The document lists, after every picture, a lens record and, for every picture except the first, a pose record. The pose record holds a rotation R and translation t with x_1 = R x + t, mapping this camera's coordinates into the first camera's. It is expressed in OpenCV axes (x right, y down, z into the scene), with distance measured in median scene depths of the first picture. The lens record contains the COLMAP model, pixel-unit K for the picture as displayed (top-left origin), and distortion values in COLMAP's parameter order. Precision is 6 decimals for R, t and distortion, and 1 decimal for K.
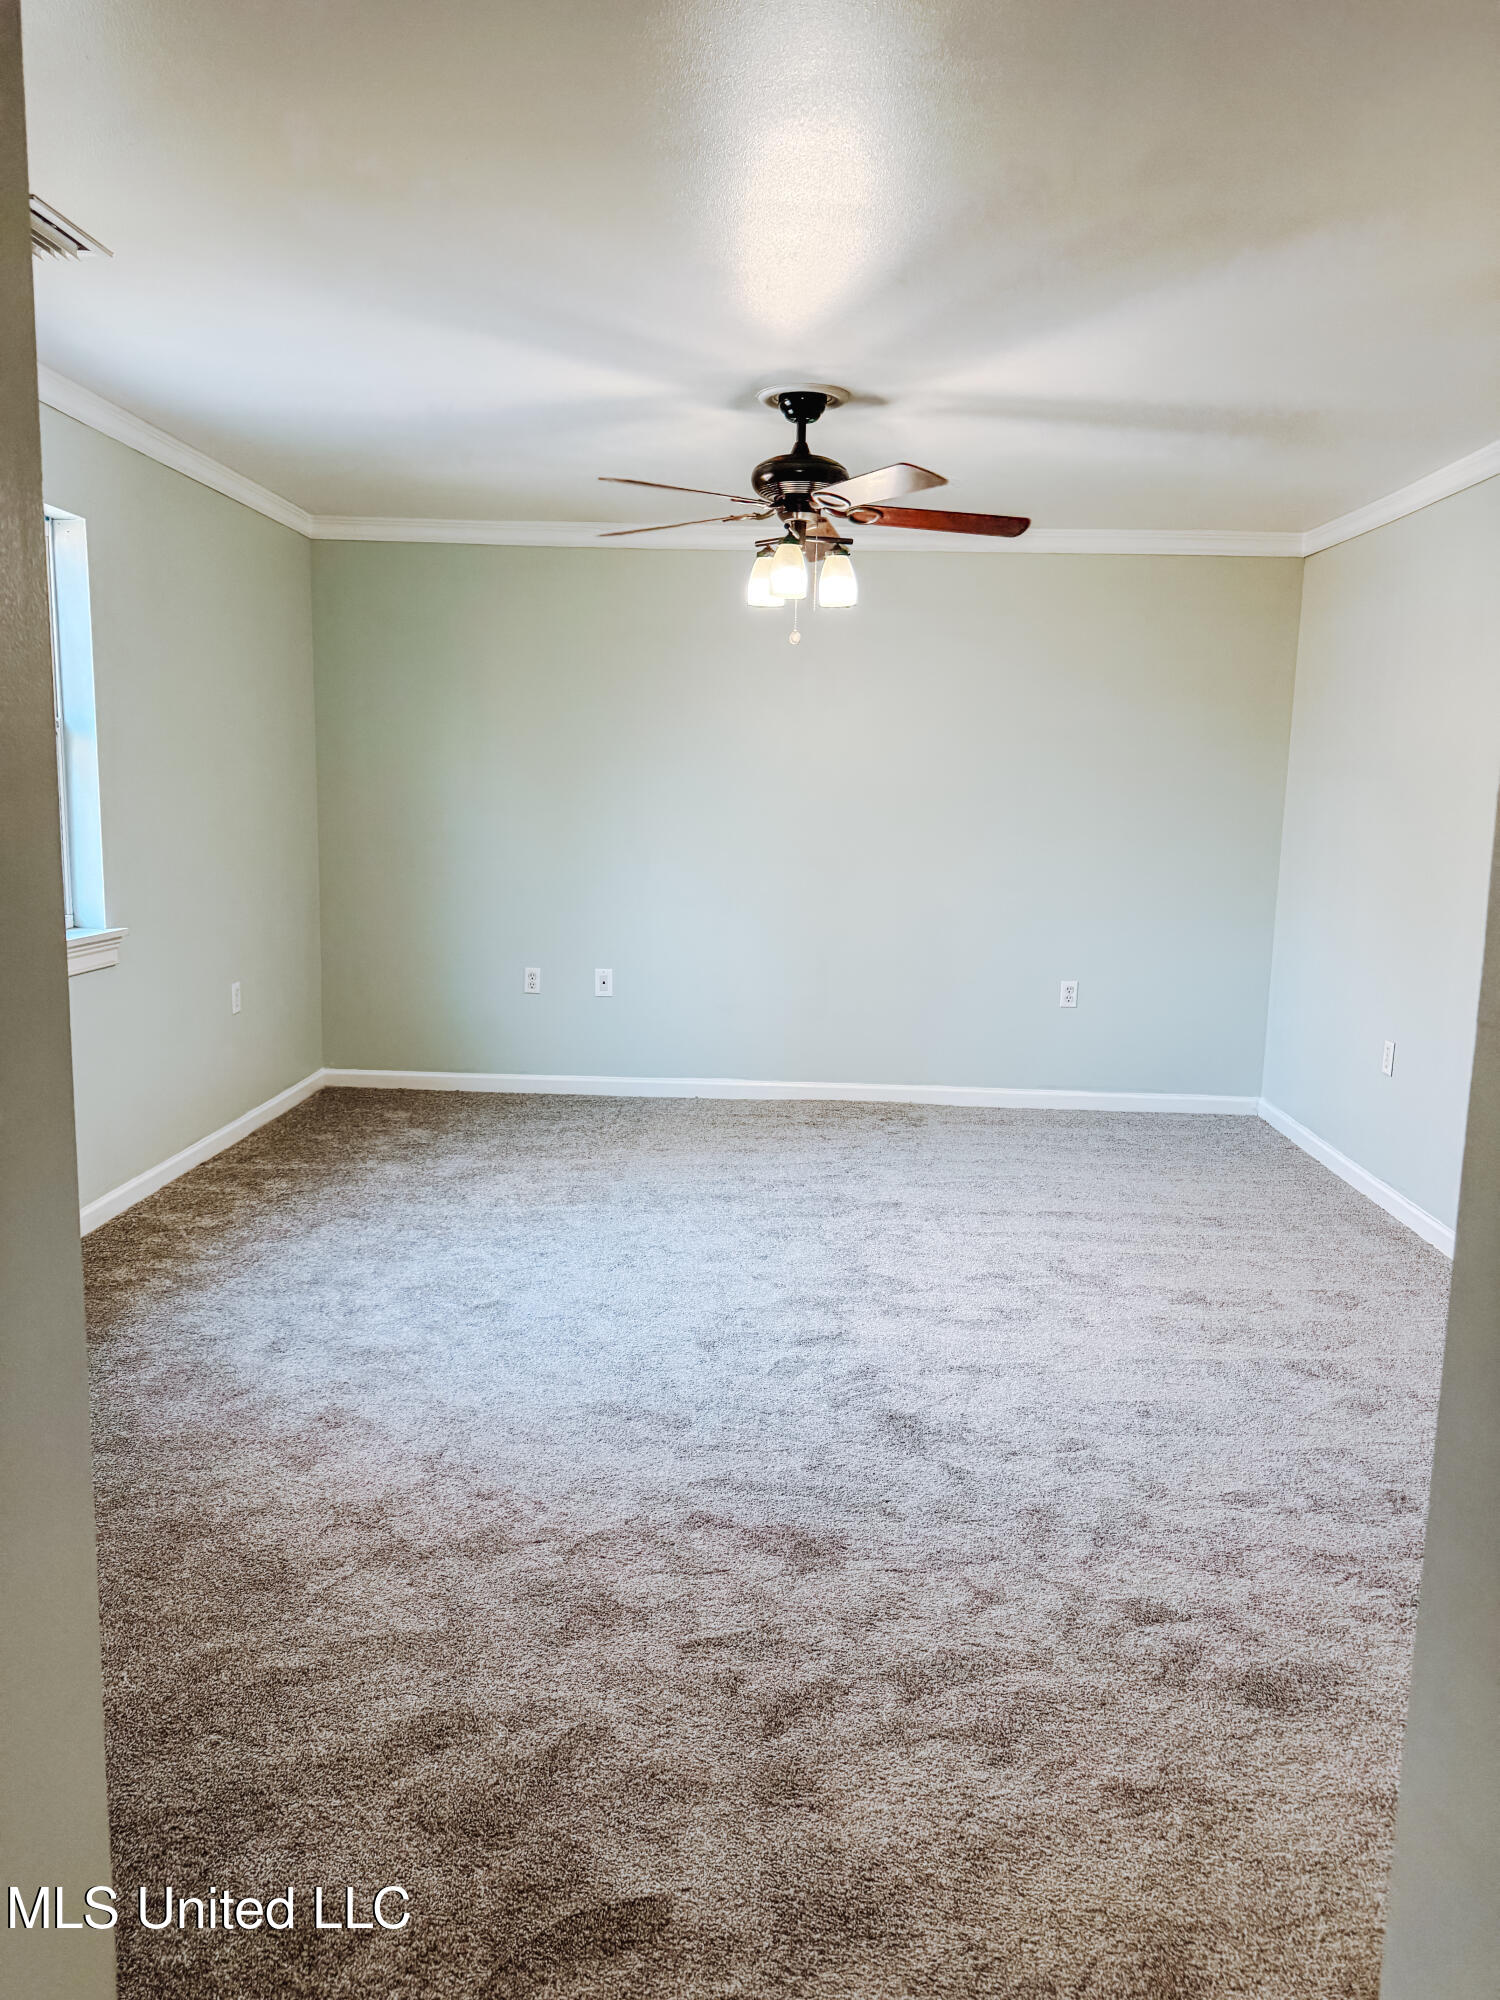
lens RADIAL K [[1415.1, 0, 750.0], [0, 1415.1, 1000.0], [0, 0, 1]] dist [0.104847, -0.143093]
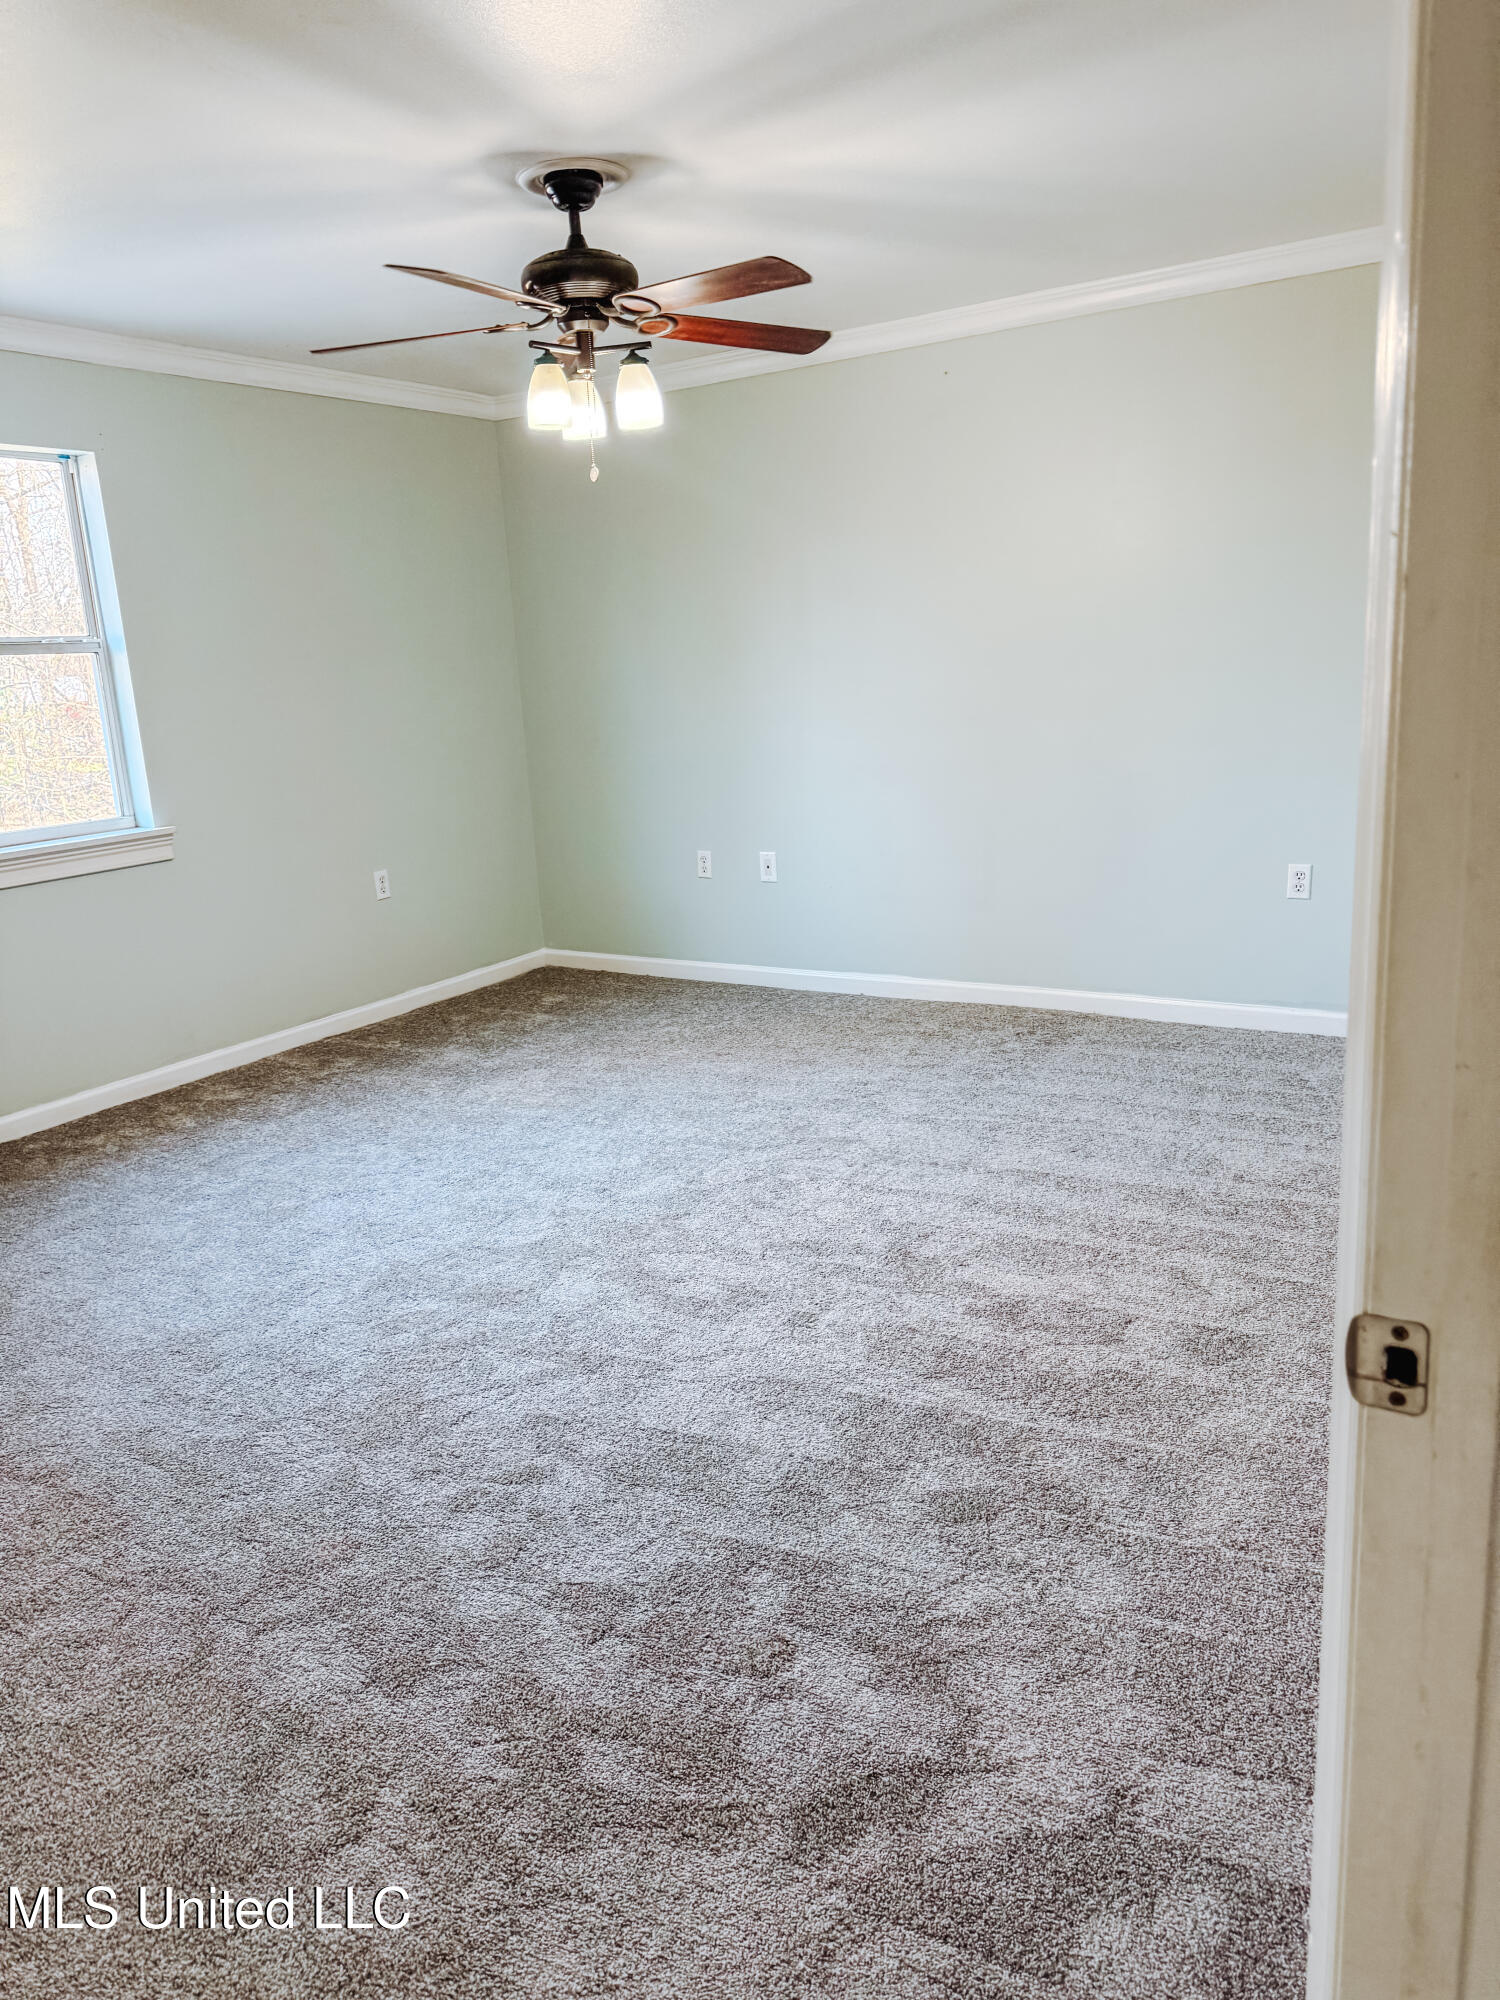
lens RADIAL K [[1415.1, 0, 750.0], [0, 1415.1, 1000.0], [0, 0, 1]] dist [0.104847, -0.143093]
pose [[0.860412, 0.051595, -0.506980, 0.514013], [0.001956, 0.994520, 0.104531, -0.031856], [0.509595, -0.090932, 0.855596, 0.269927]]
